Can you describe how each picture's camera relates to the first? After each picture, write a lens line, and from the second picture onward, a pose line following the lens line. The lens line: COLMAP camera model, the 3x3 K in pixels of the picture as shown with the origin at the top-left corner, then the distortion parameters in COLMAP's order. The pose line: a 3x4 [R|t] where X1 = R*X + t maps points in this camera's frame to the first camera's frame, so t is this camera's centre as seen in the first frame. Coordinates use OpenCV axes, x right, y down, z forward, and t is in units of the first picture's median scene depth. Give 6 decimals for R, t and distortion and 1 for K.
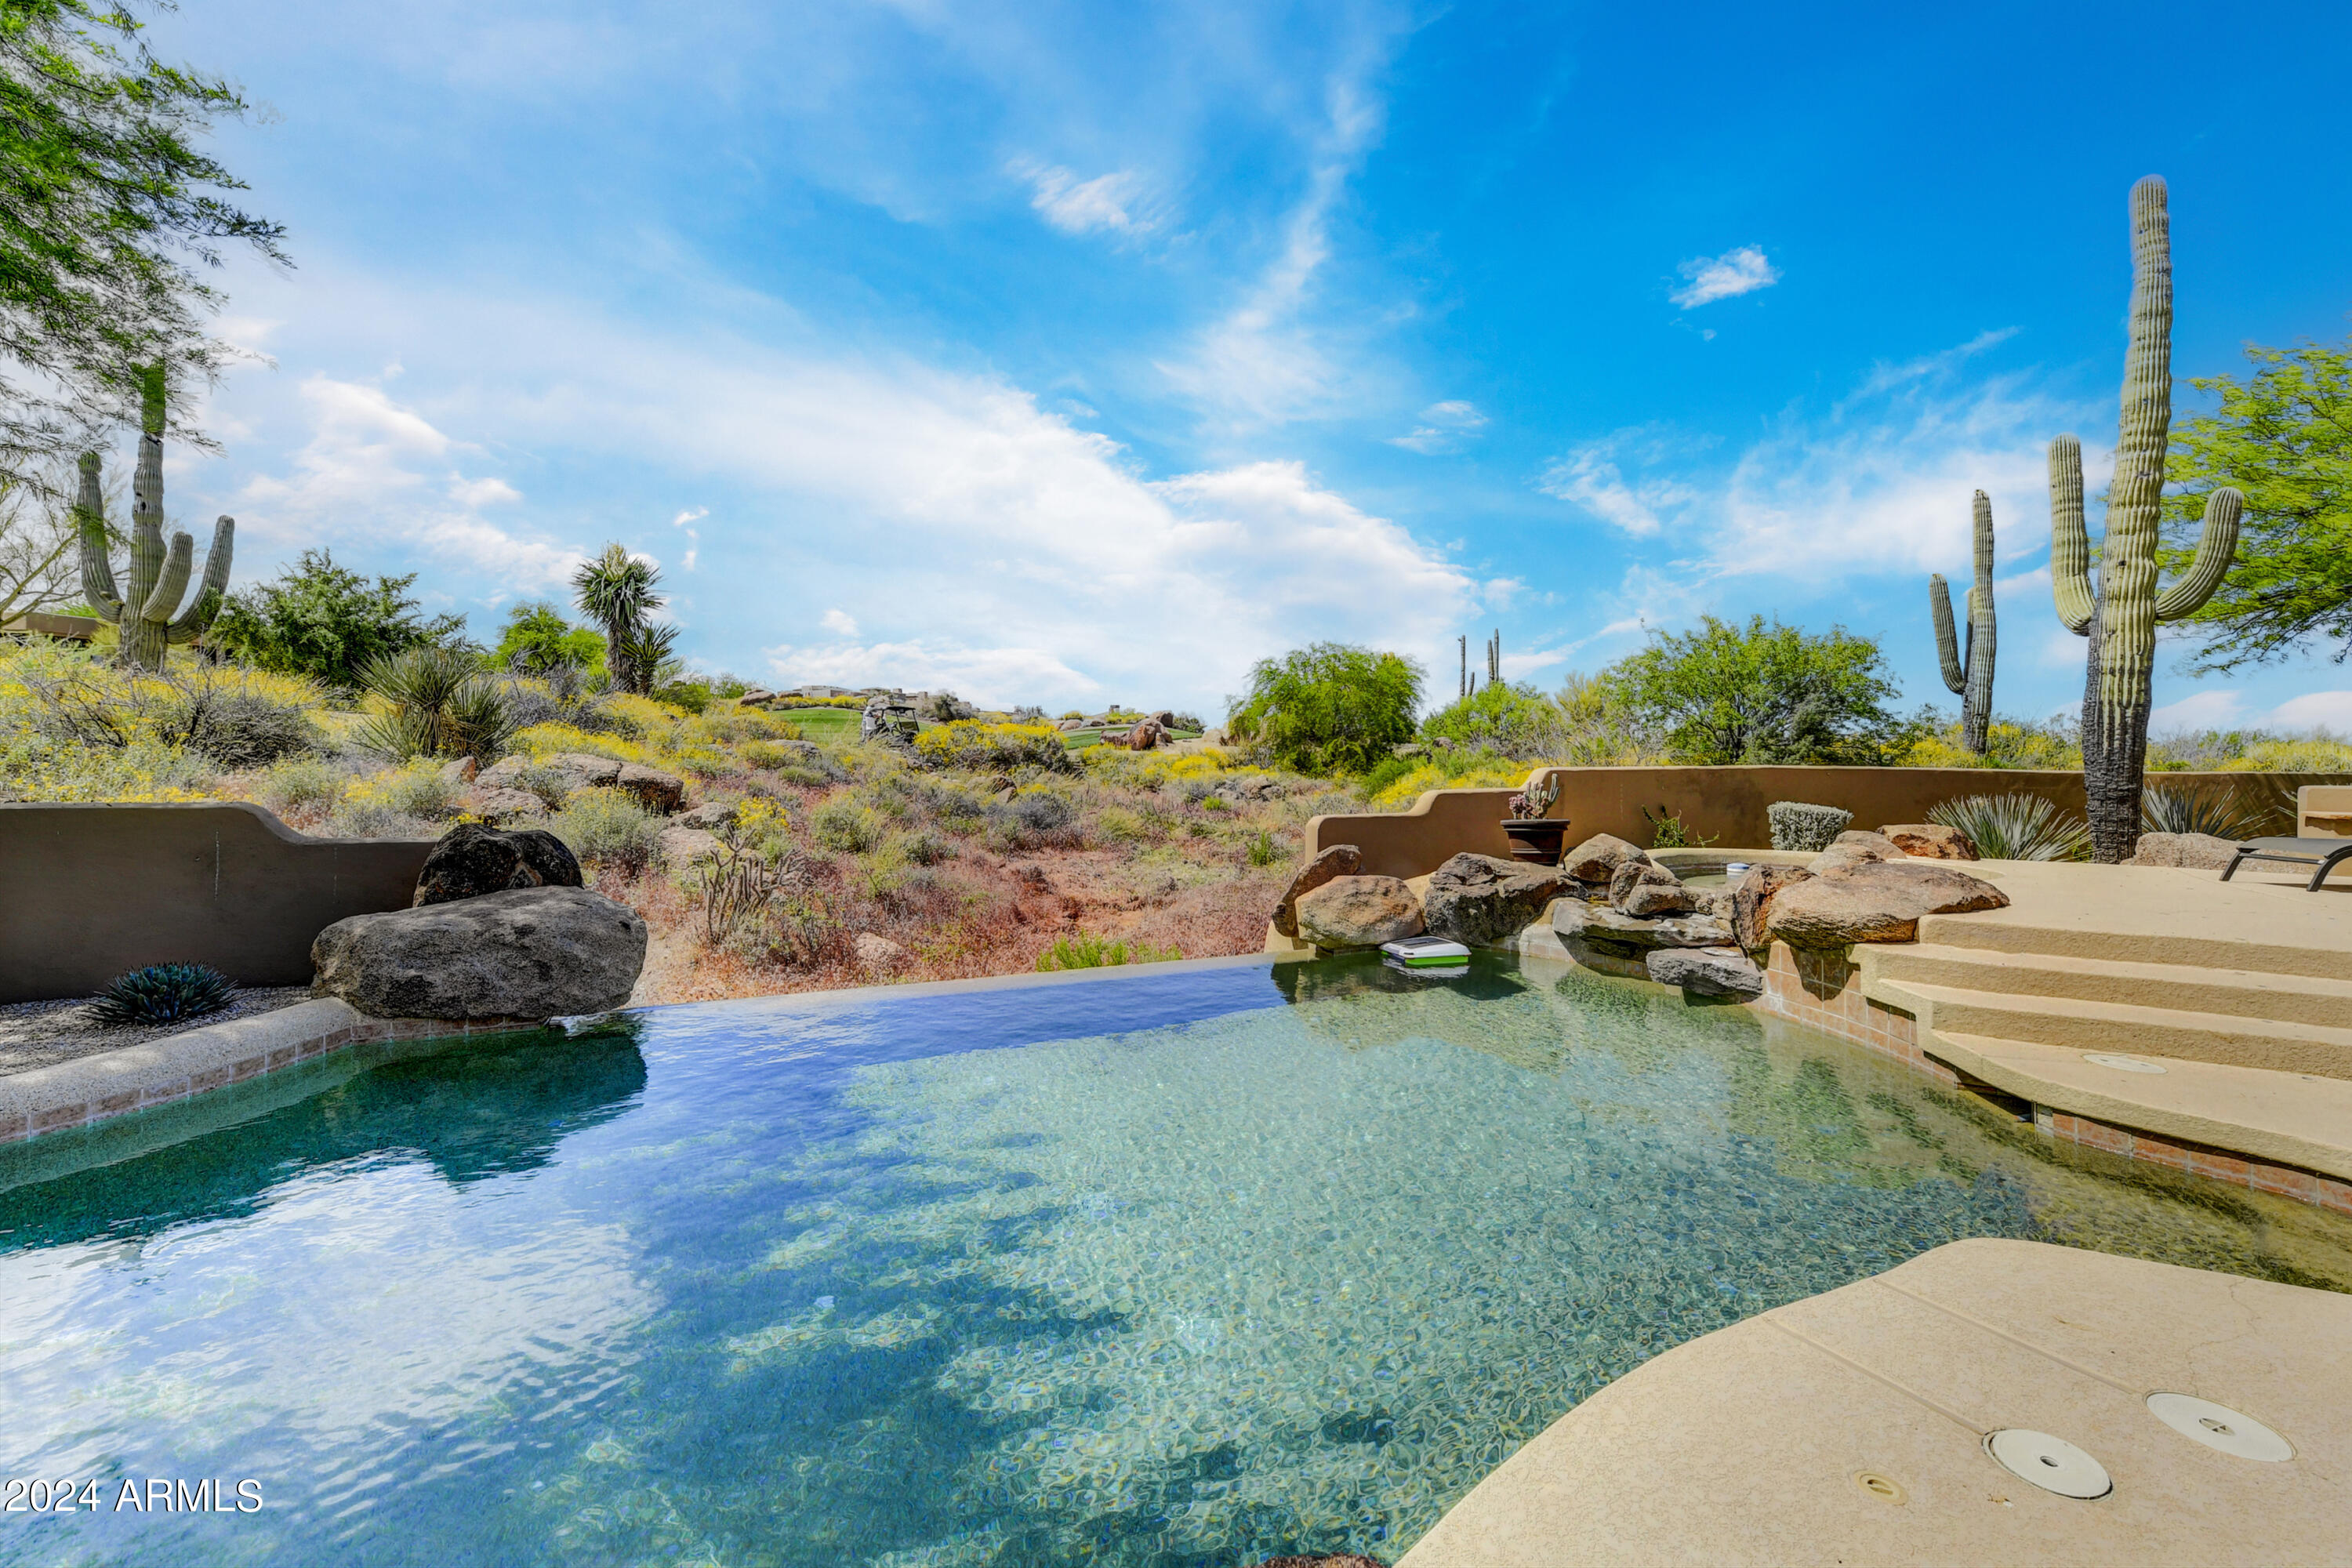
lens RADIAL K [[1037.0, 0, 1176.0], [0, 1037.0, 784.0], [0, 0, 1]] dist [-0.000404, 0.000407]
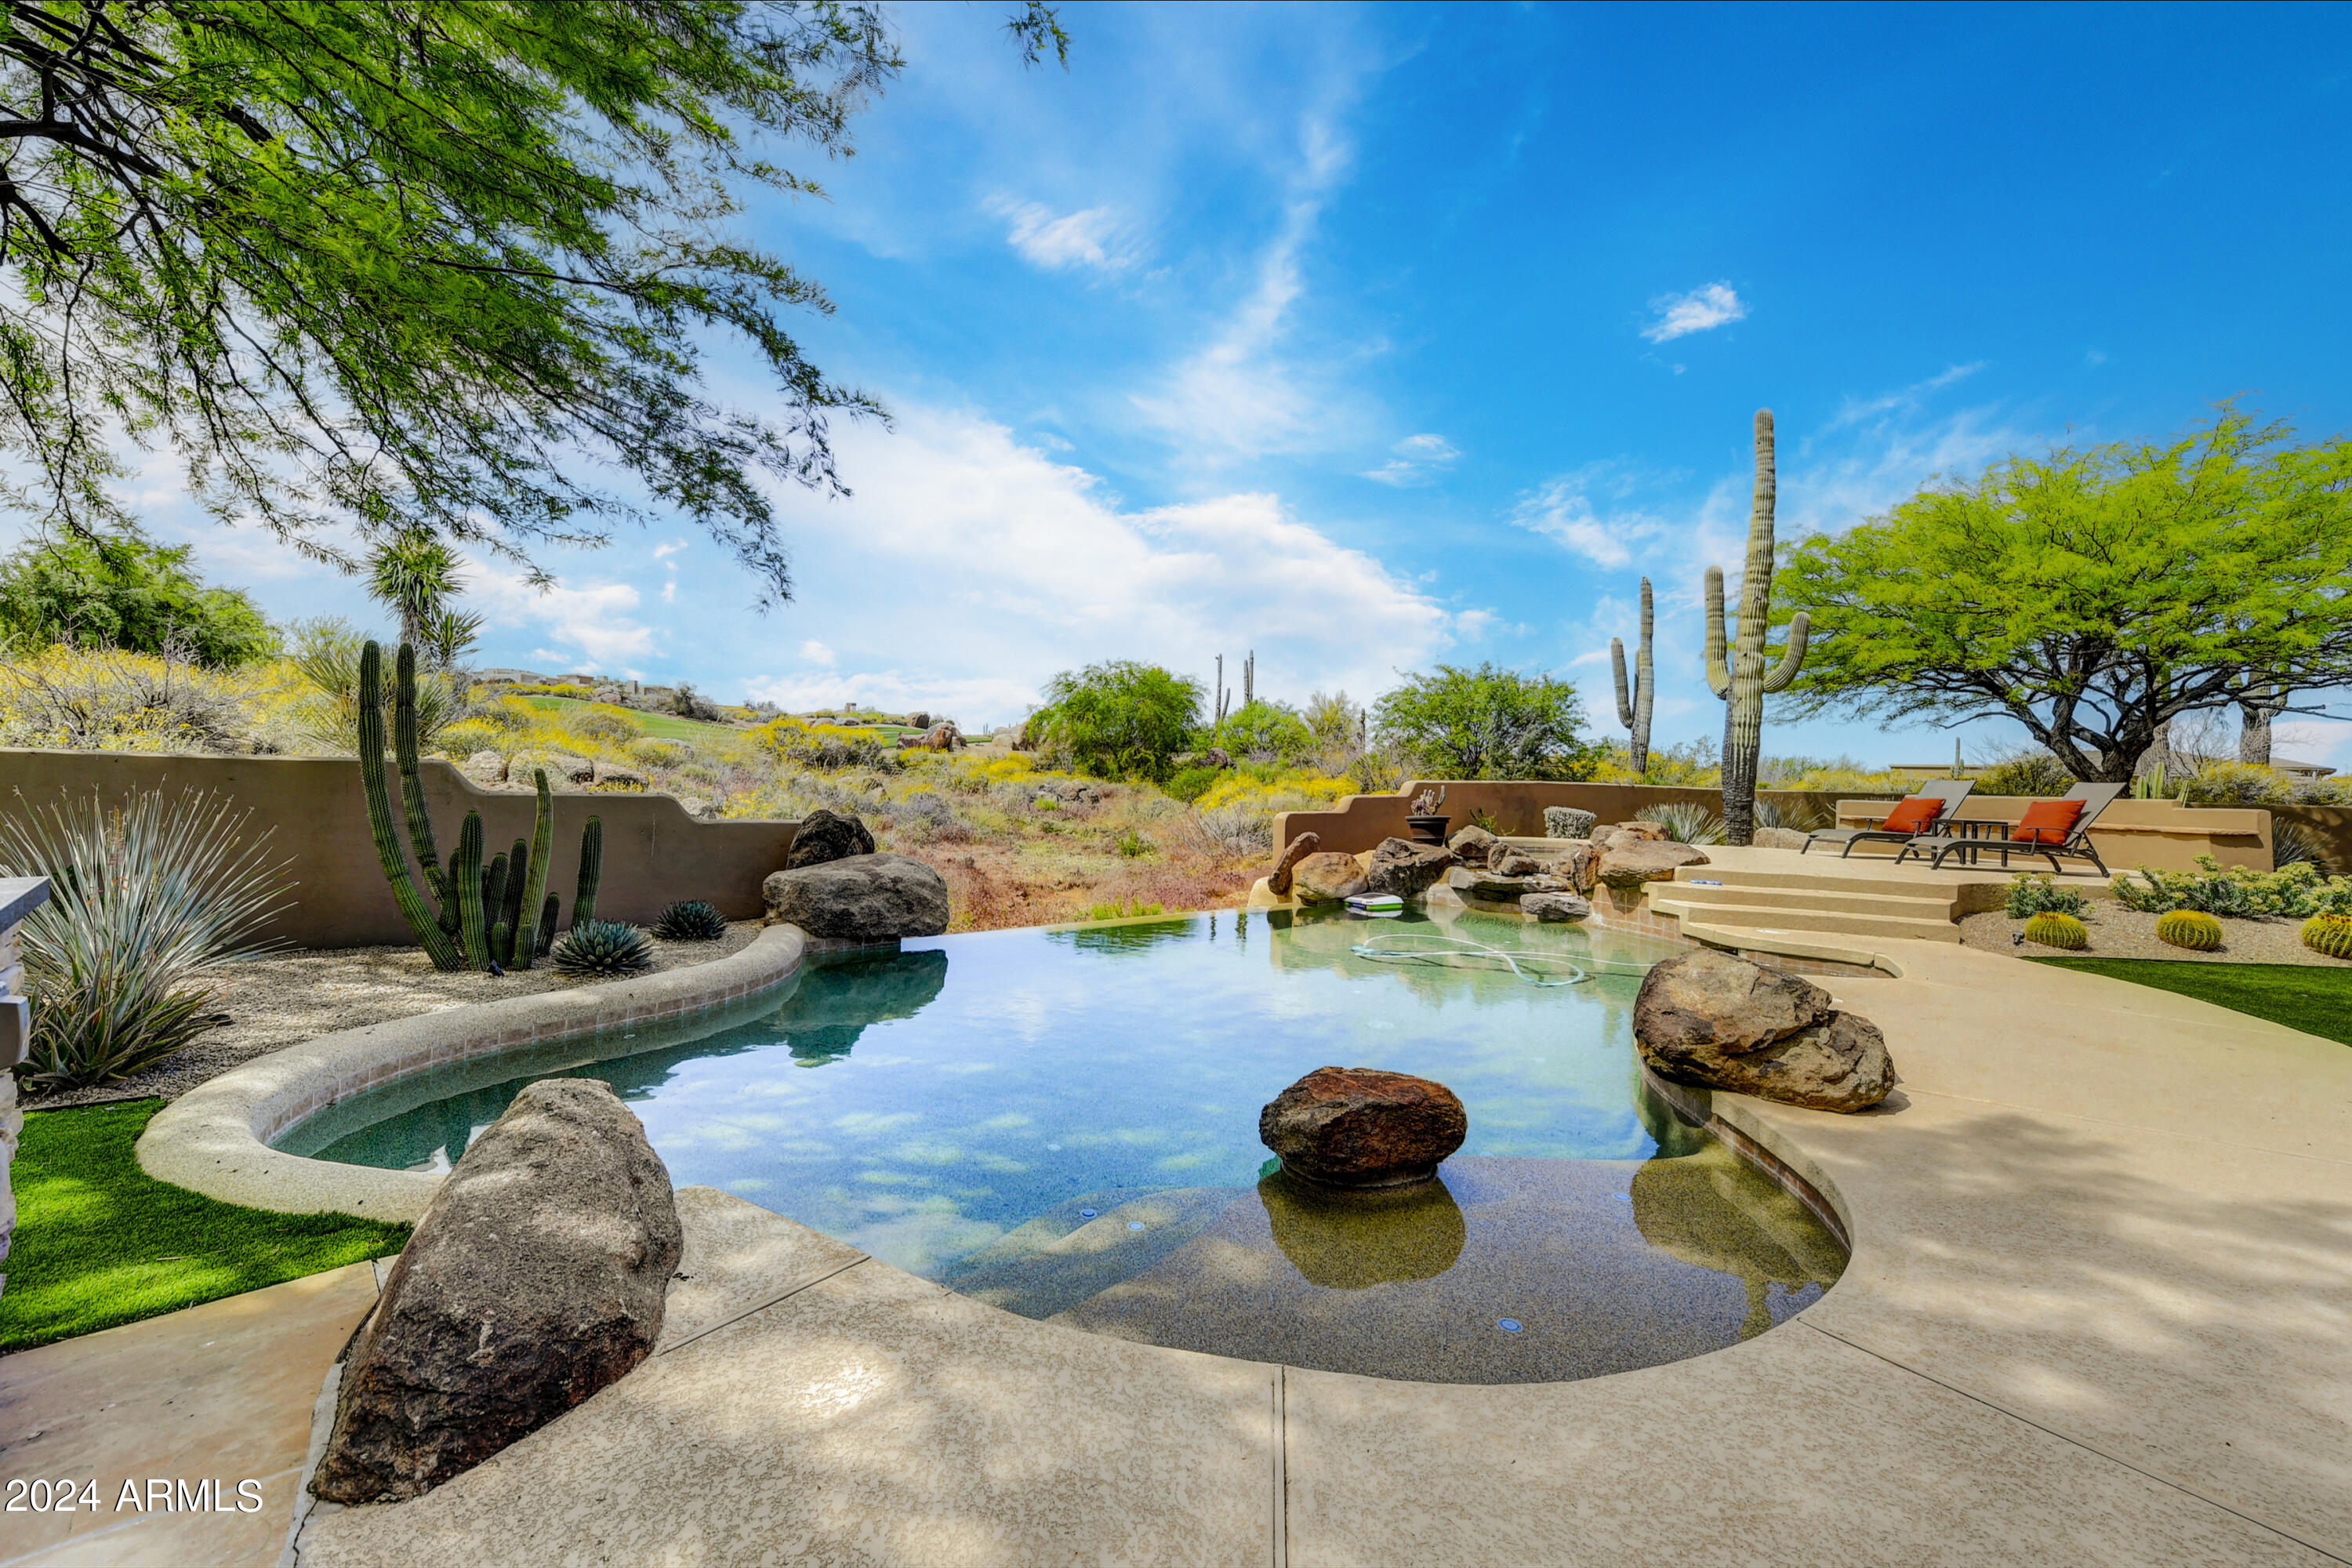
lens RADIAL K [[1037.0, 0, 1176.0], [0, 1037.0, 784.0], [0, 0, 1]] dist [-0.000404, 0.000407]
pose [[0.965709, 0.016325, 0.259114, -0.318336], [-0.015417, 0.999866, -0.005538, 0.001739], [-0.259169, 0.001353, 0.965831, -0.284174]]
